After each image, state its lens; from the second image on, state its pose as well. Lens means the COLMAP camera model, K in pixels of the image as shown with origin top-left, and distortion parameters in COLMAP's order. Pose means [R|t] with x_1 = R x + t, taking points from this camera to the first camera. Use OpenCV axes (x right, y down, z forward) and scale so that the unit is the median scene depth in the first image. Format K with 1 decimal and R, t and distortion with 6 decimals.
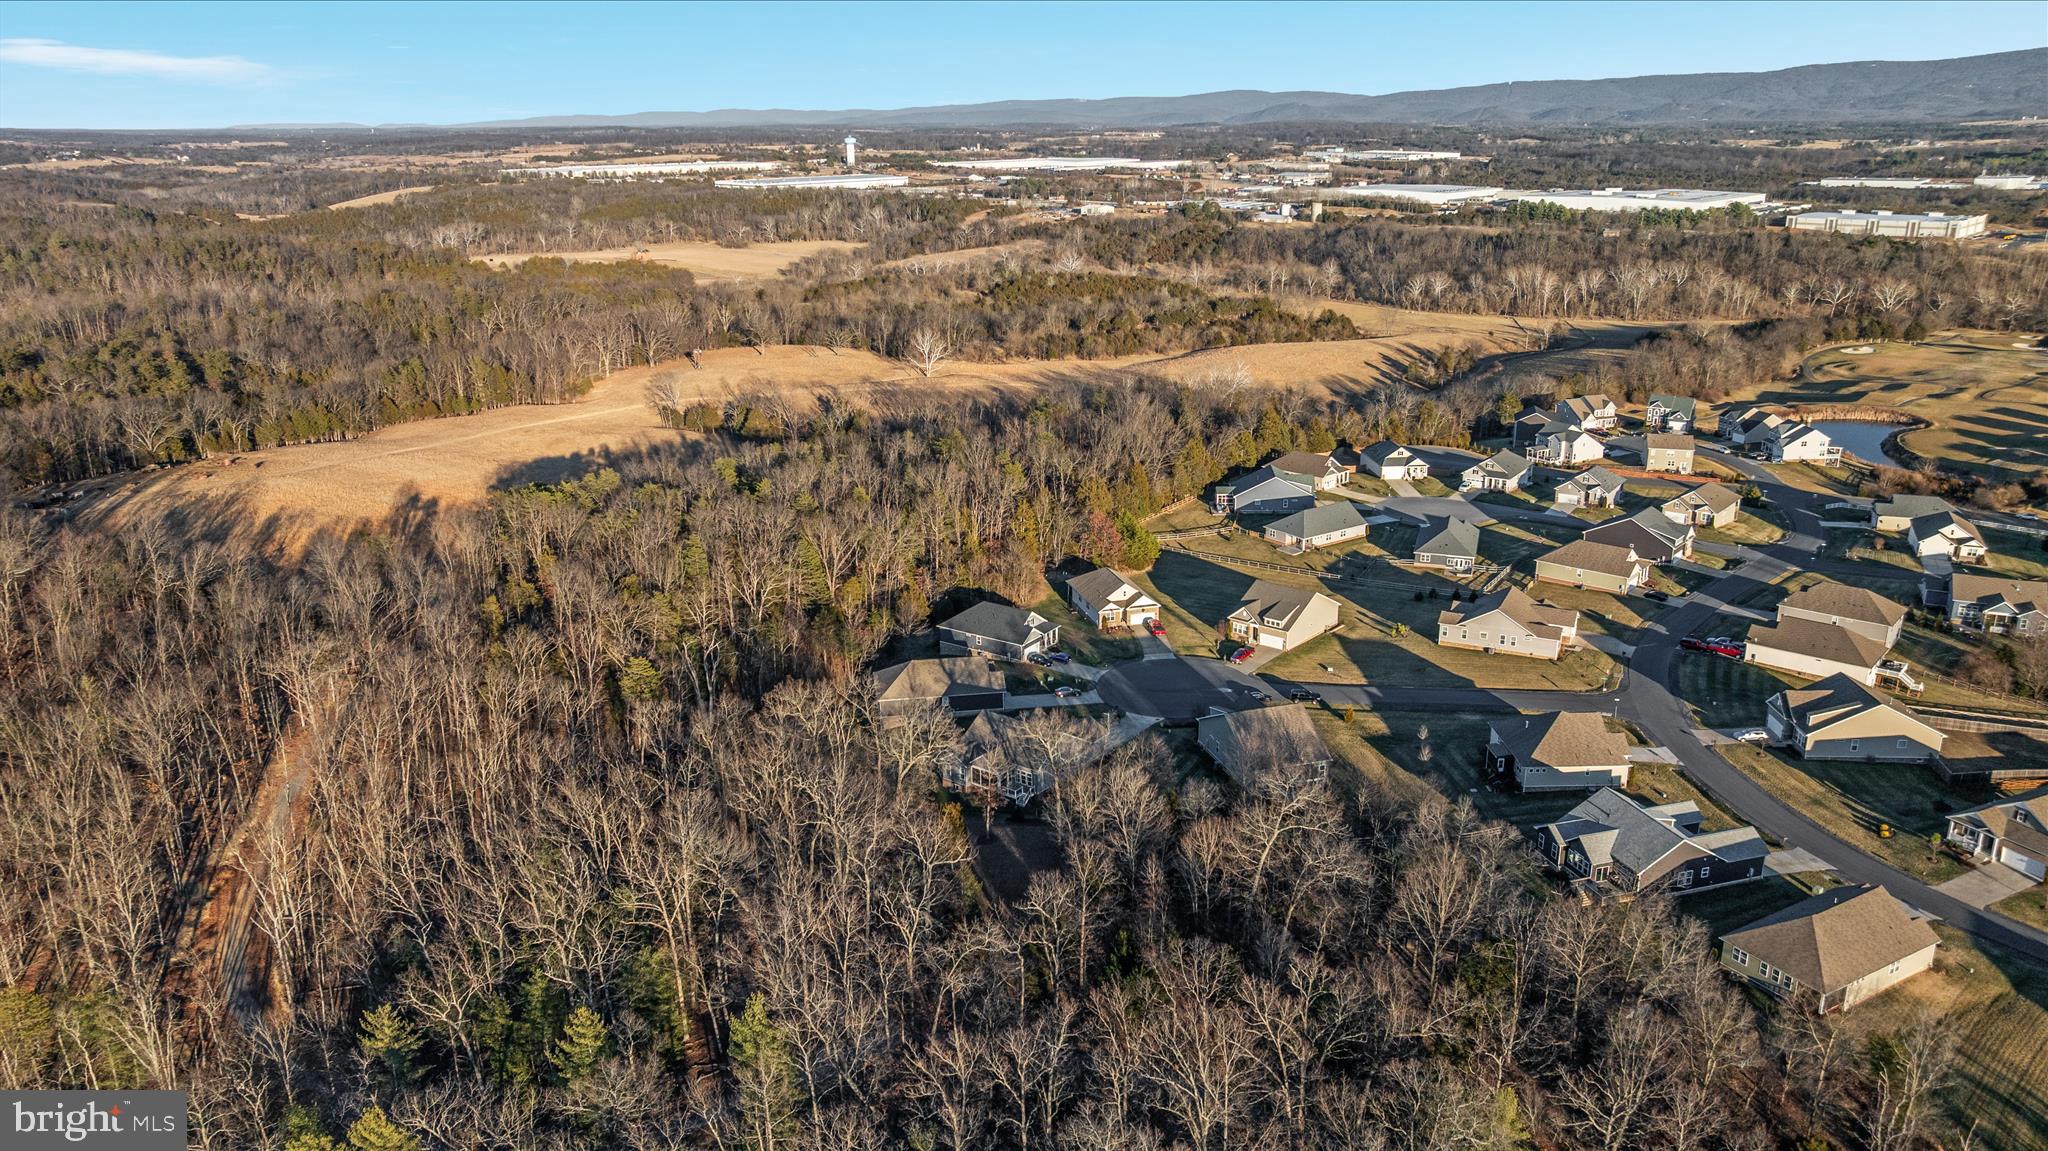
lens RADIAL K [[1427.9, 0, 1024.0], [0, 1427.9, 575.5], [0, 0, 1]] dist [-0.022549, 0.000144]
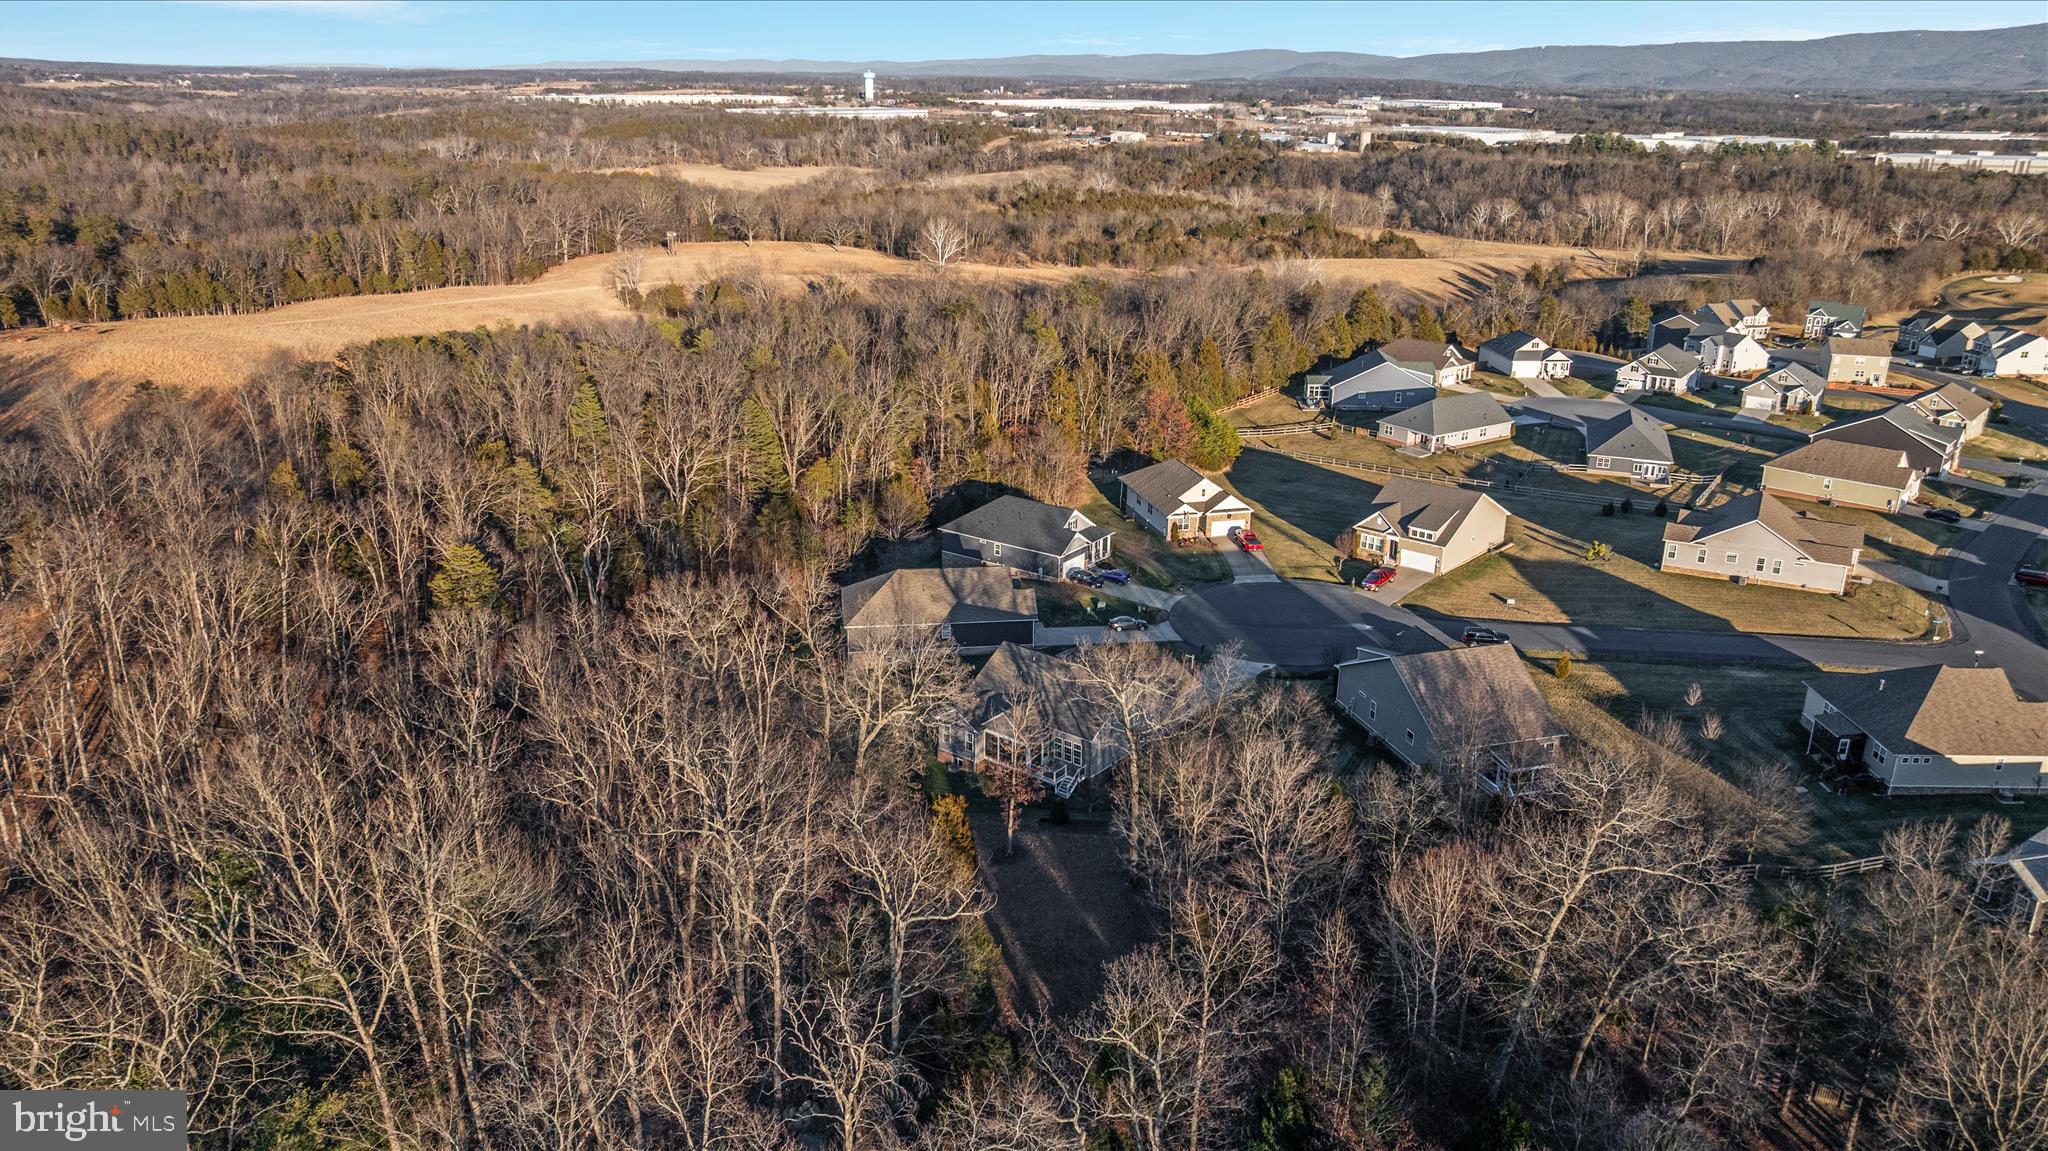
lens RADIAL K [[1440.6, 0, 1024.0], [0, 1440.6, 575.5], [0, 0, 1]] dist [-0.069577, 0.079384]
pose [[0.999658, 0.024856, -0.008080, -0.010231], [-0.024622, 0.999309, 0.027852, 0.030369], [0.008766, -0.027644, 0.999579, 0.235517]]
